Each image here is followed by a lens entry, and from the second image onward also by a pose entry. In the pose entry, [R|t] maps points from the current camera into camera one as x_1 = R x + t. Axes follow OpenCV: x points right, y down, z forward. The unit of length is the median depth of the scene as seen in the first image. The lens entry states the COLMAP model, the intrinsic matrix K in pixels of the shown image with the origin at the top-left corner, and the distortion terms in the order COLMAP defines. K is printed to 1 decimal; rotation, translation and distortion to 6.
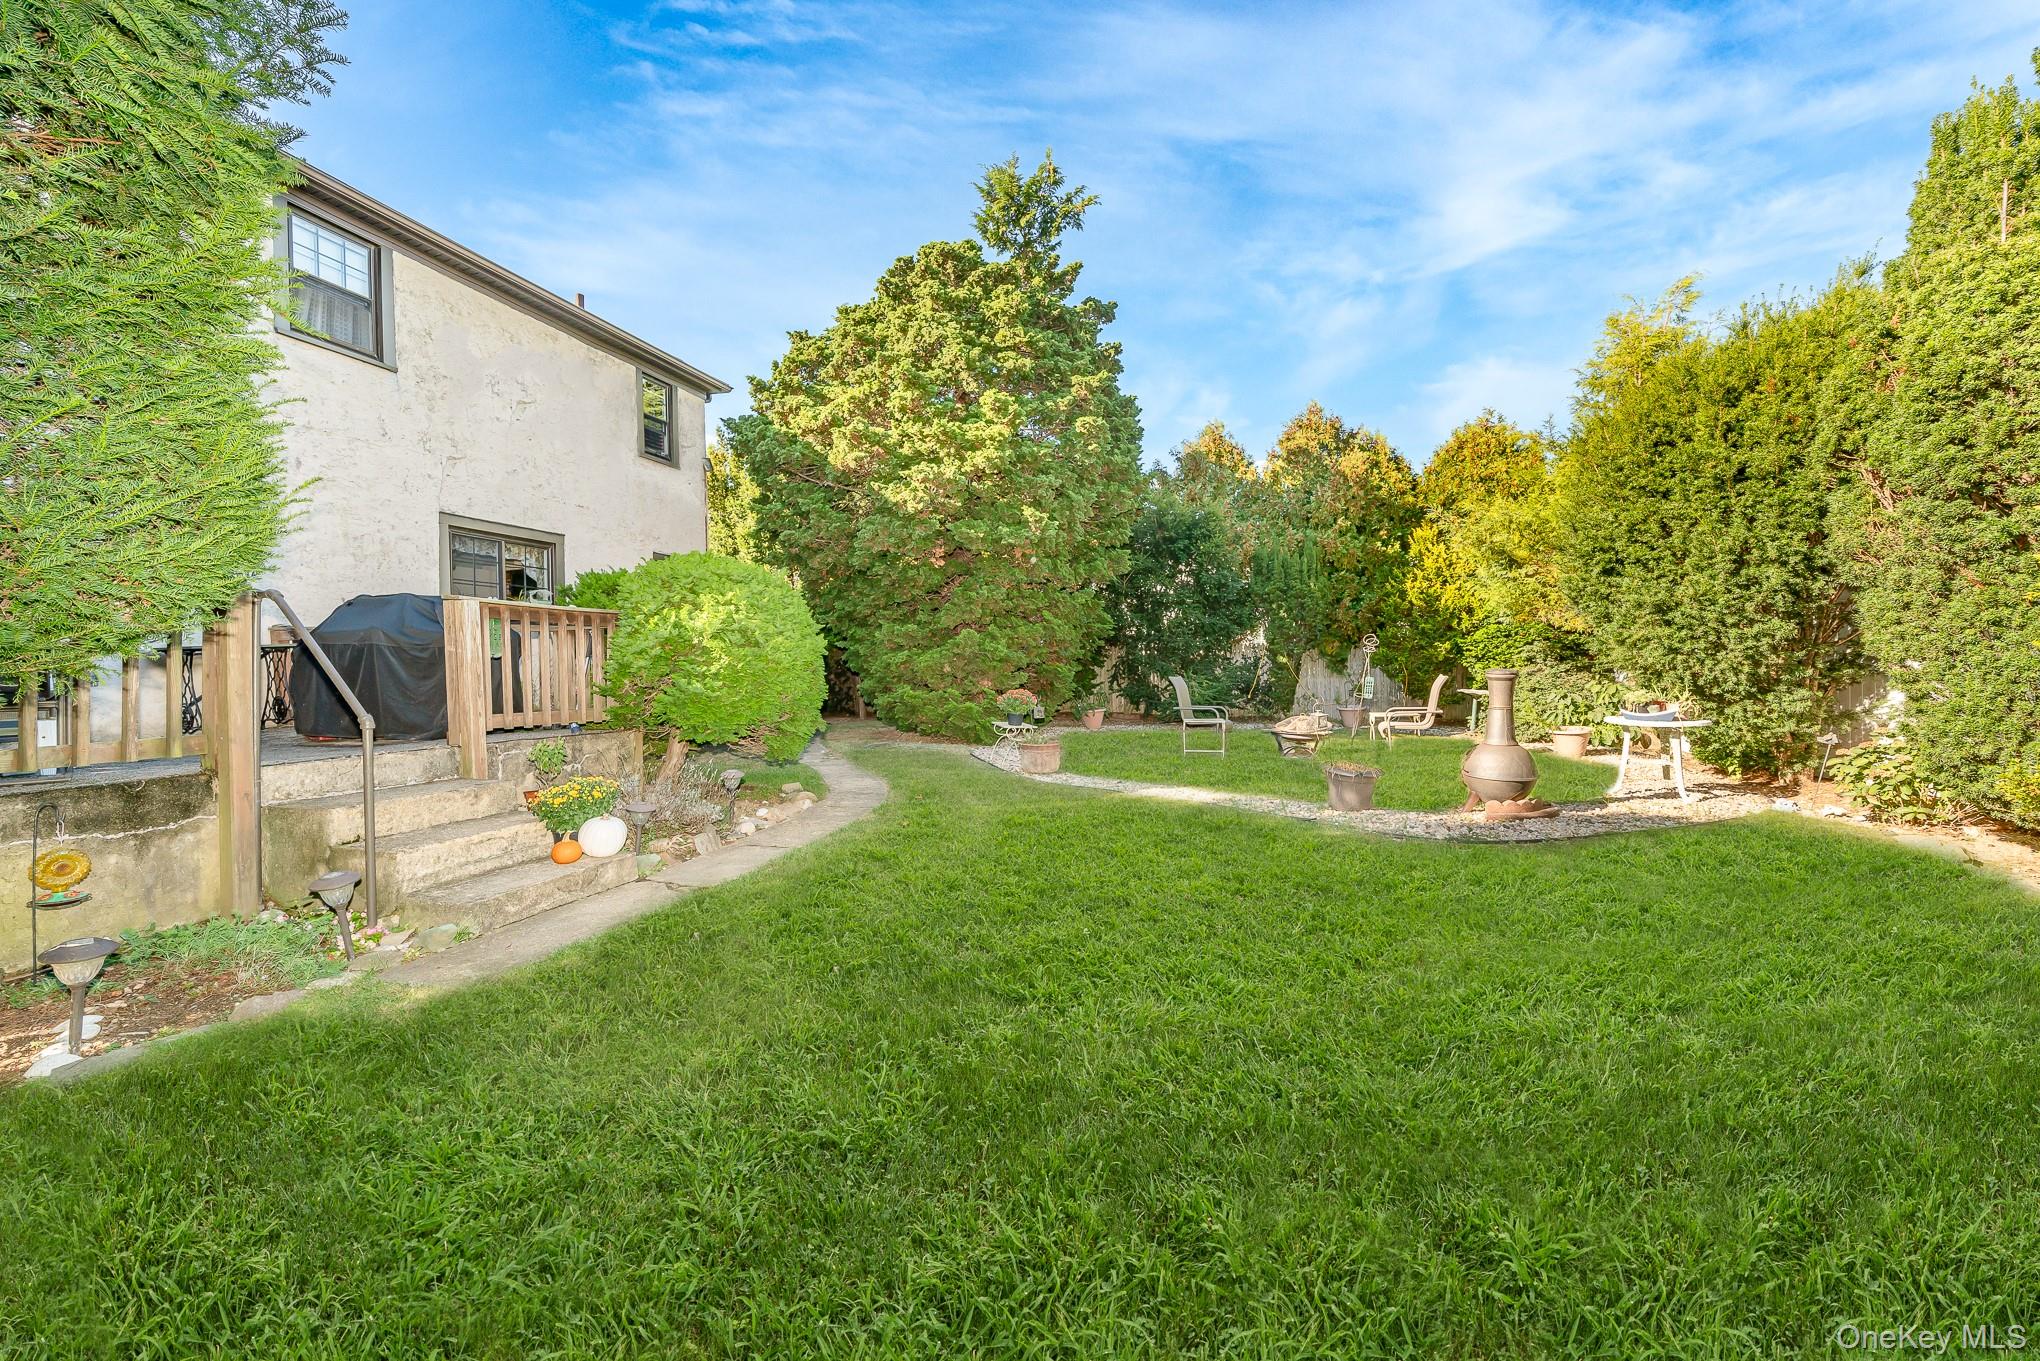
lens RADIAL K [[824.1, 0, 1016.1], [0, 824.1, 668.8], [0, 0, 1]] dist [-0.000435, -0.000132]
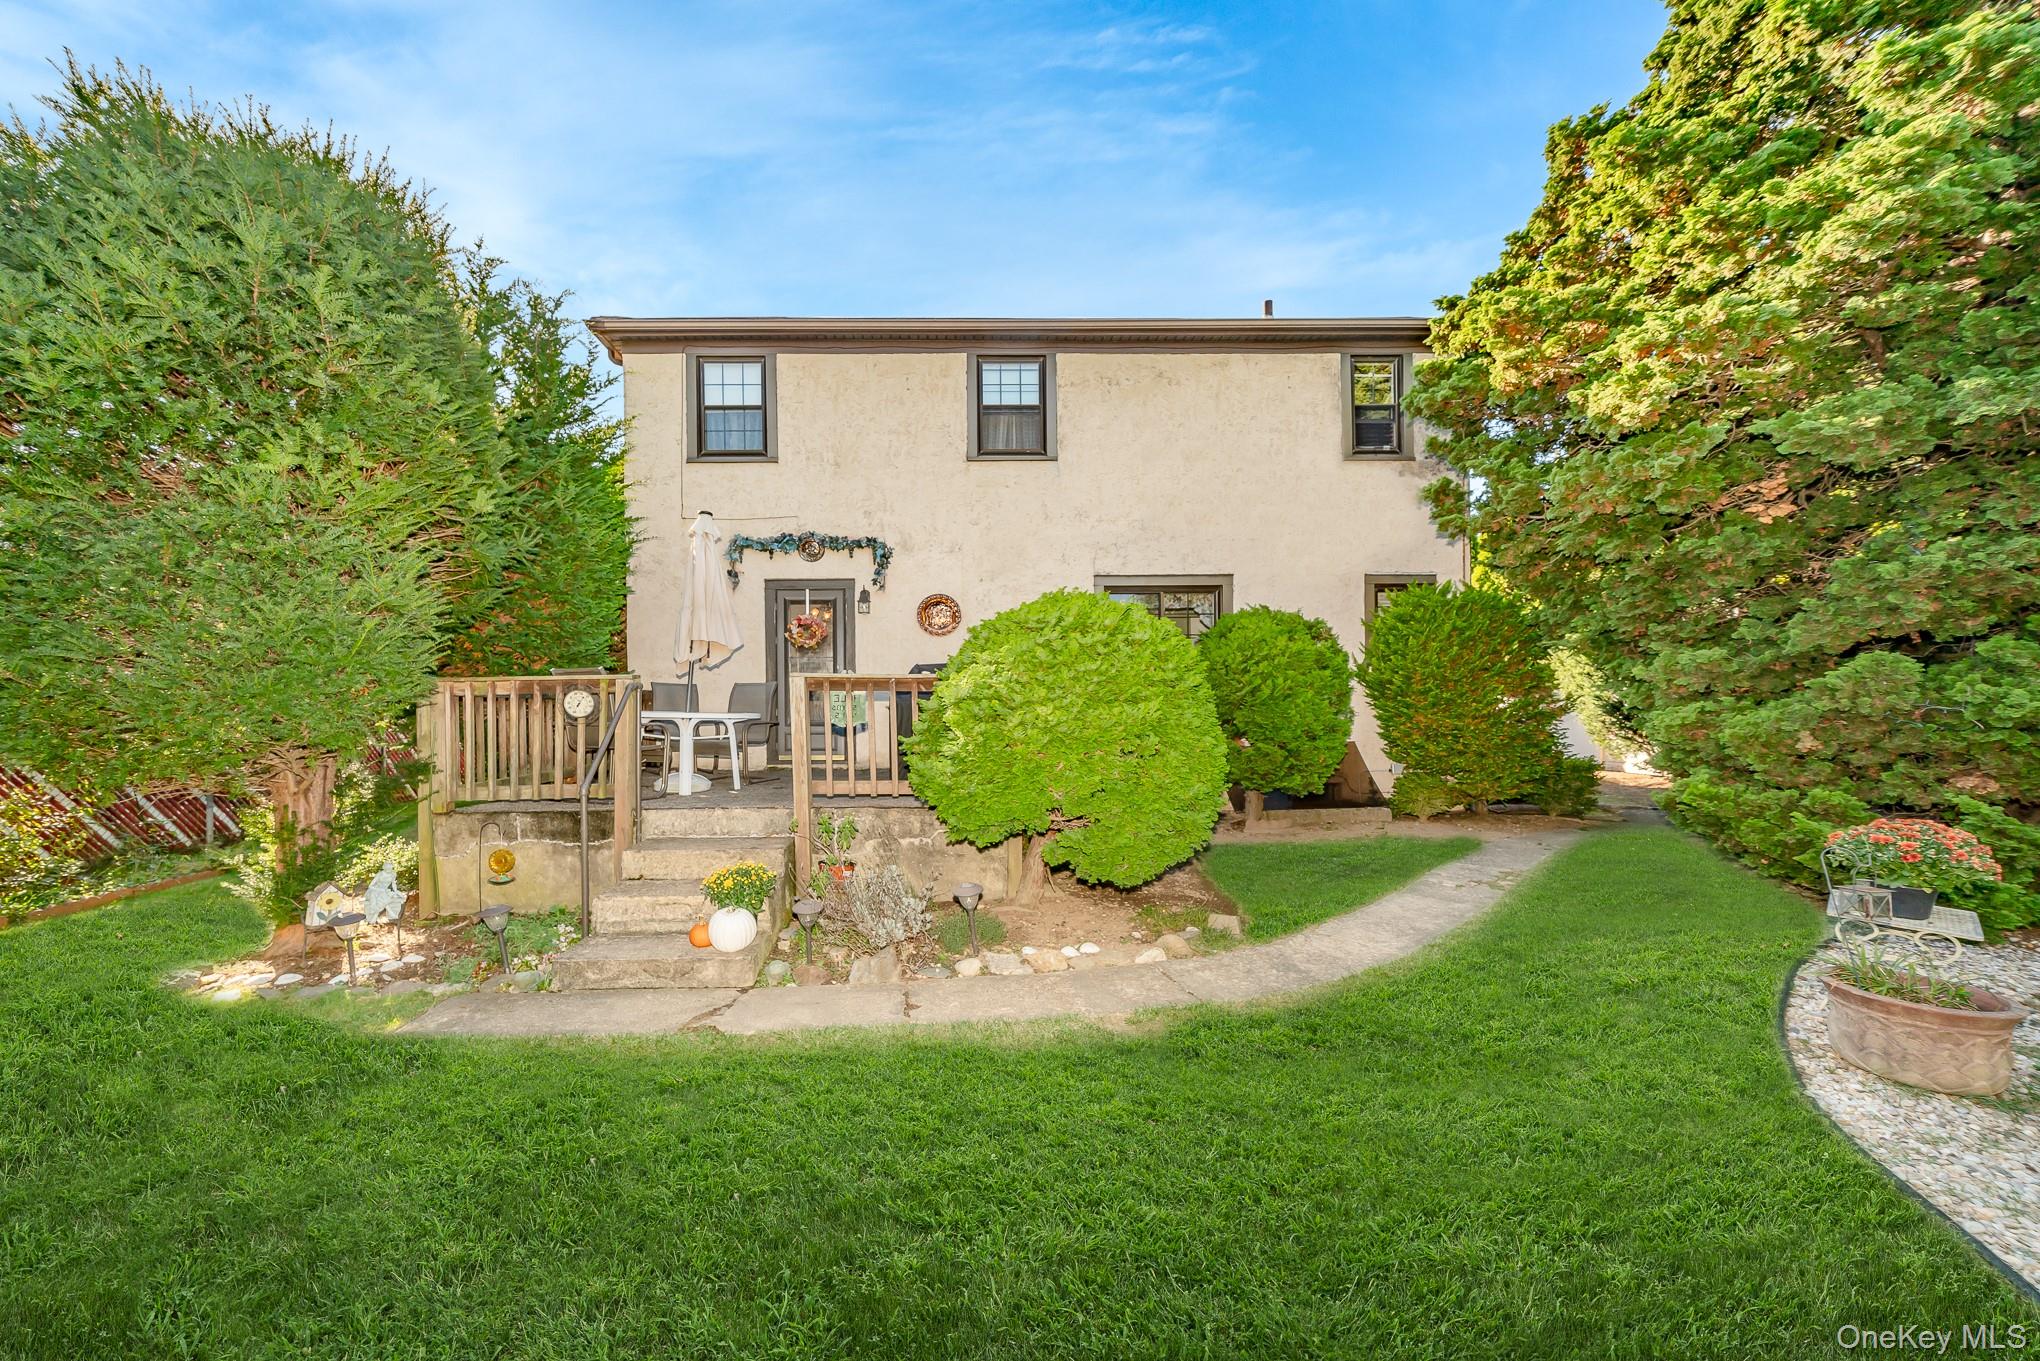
lens RADIAL K [[762.2, 0, 1008.1], [0, 762.2, 708.0], [0, 0, 1]] dist [-0.002011, -0.000444]
pose [[0.286030, 0.020996, -0.957991, 0.196284], [0.004646, 0.999718, 0.023298, -0.032260], [0.958210, -0.011114, 0.285851, 0.496093]]
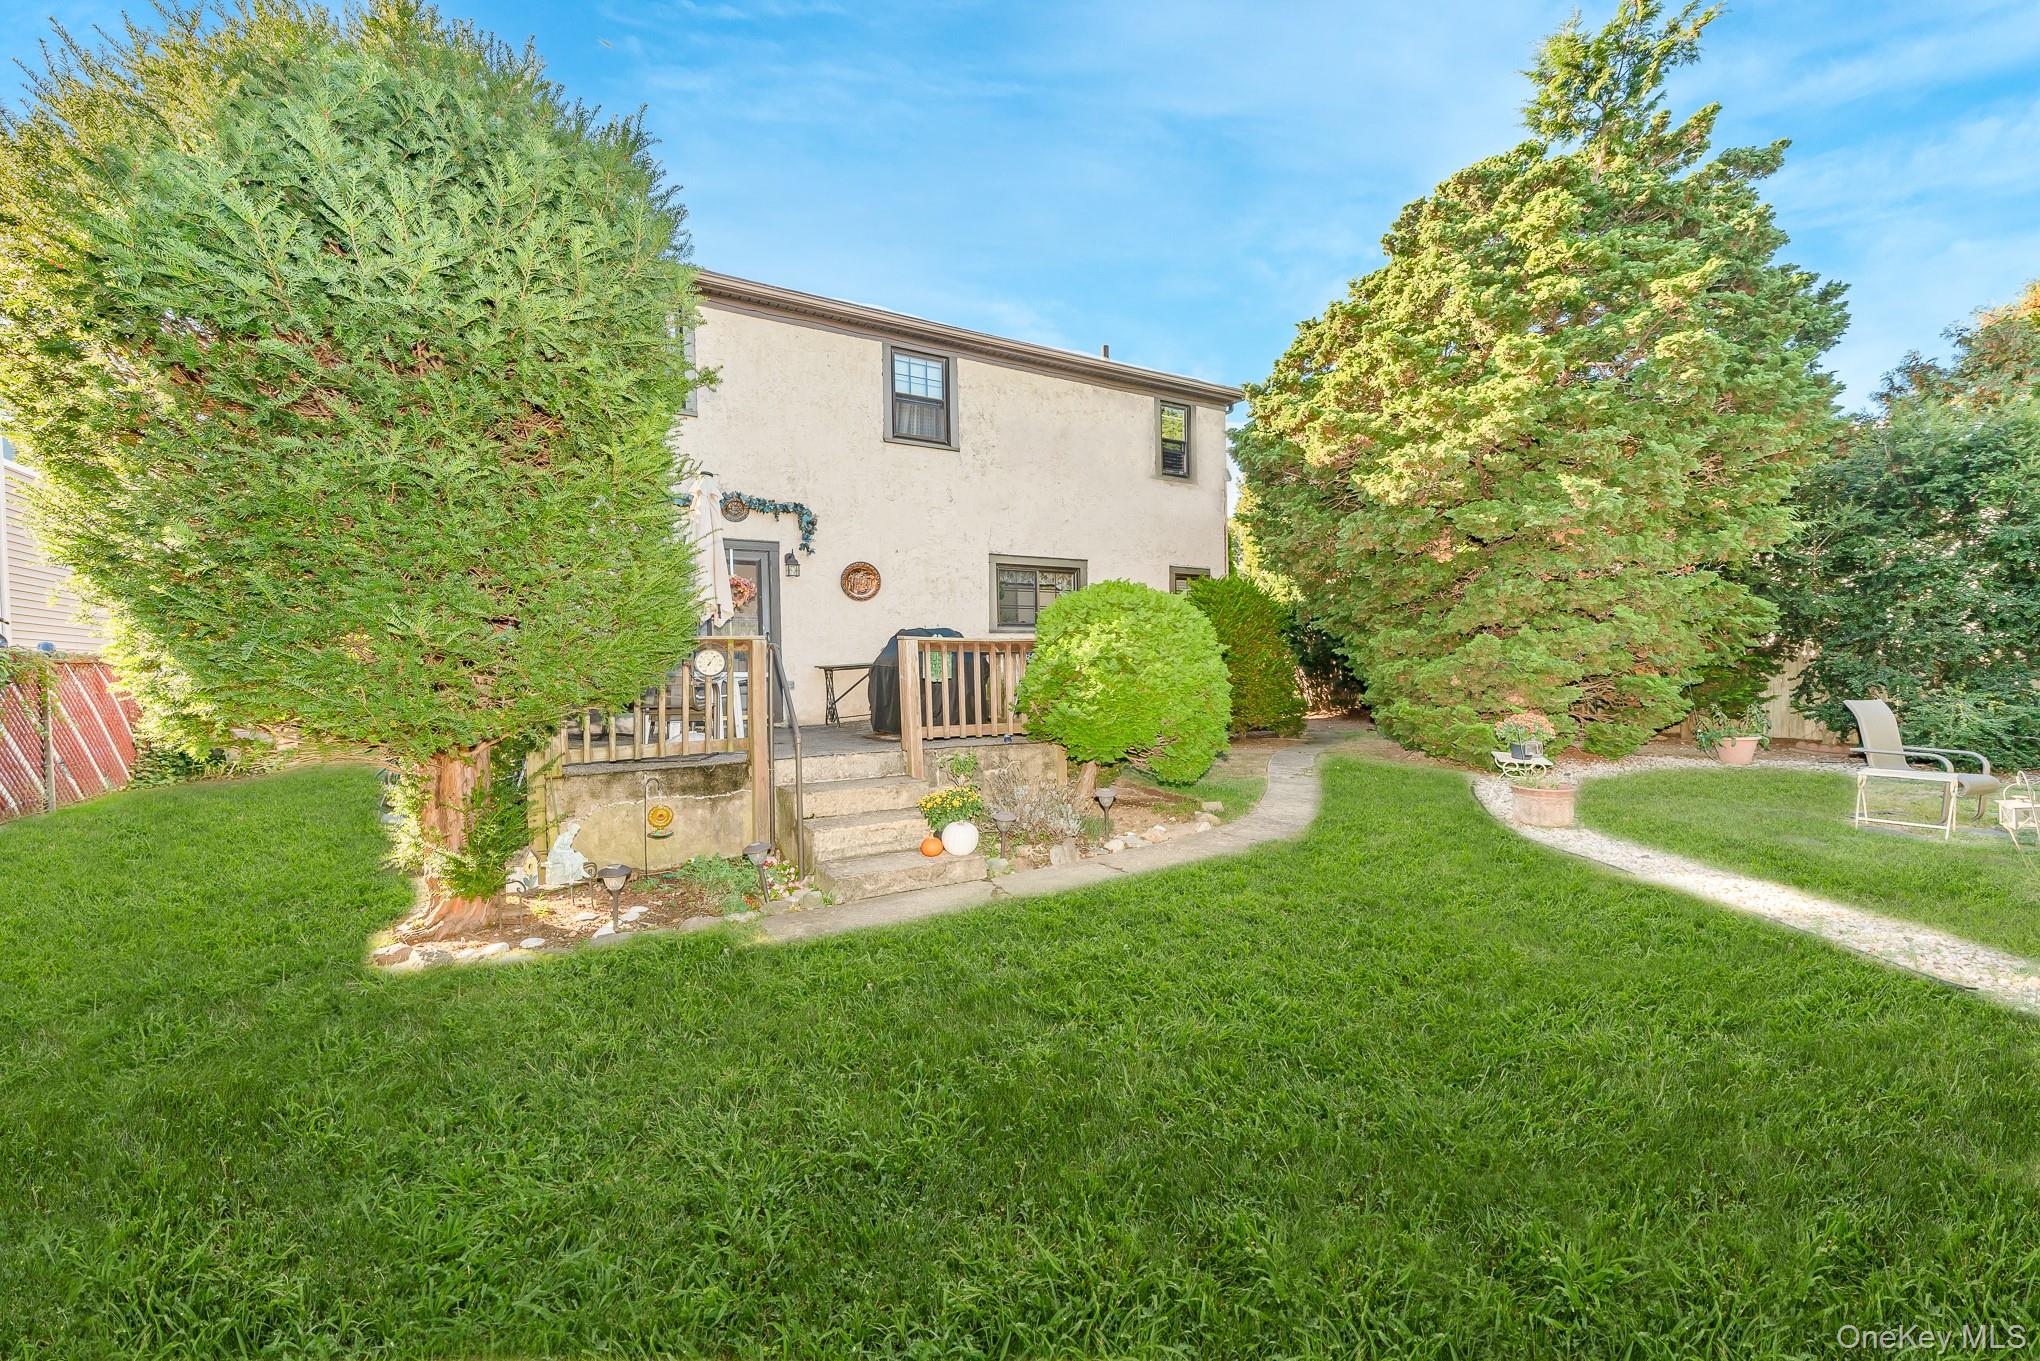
lens RADIAL K [[810.8, 0, 1020.0], [0, 810.8, 680.5], [0, 0, 1]] dist [-0.003039, -0.000555]
pose [[0.721862, 0.025581, -0.691564, 0.174941], [0.000043, 0.999315, 0.037010, -0.033222], [0.692037, -0.026746, 0.721366, 0.097985]]
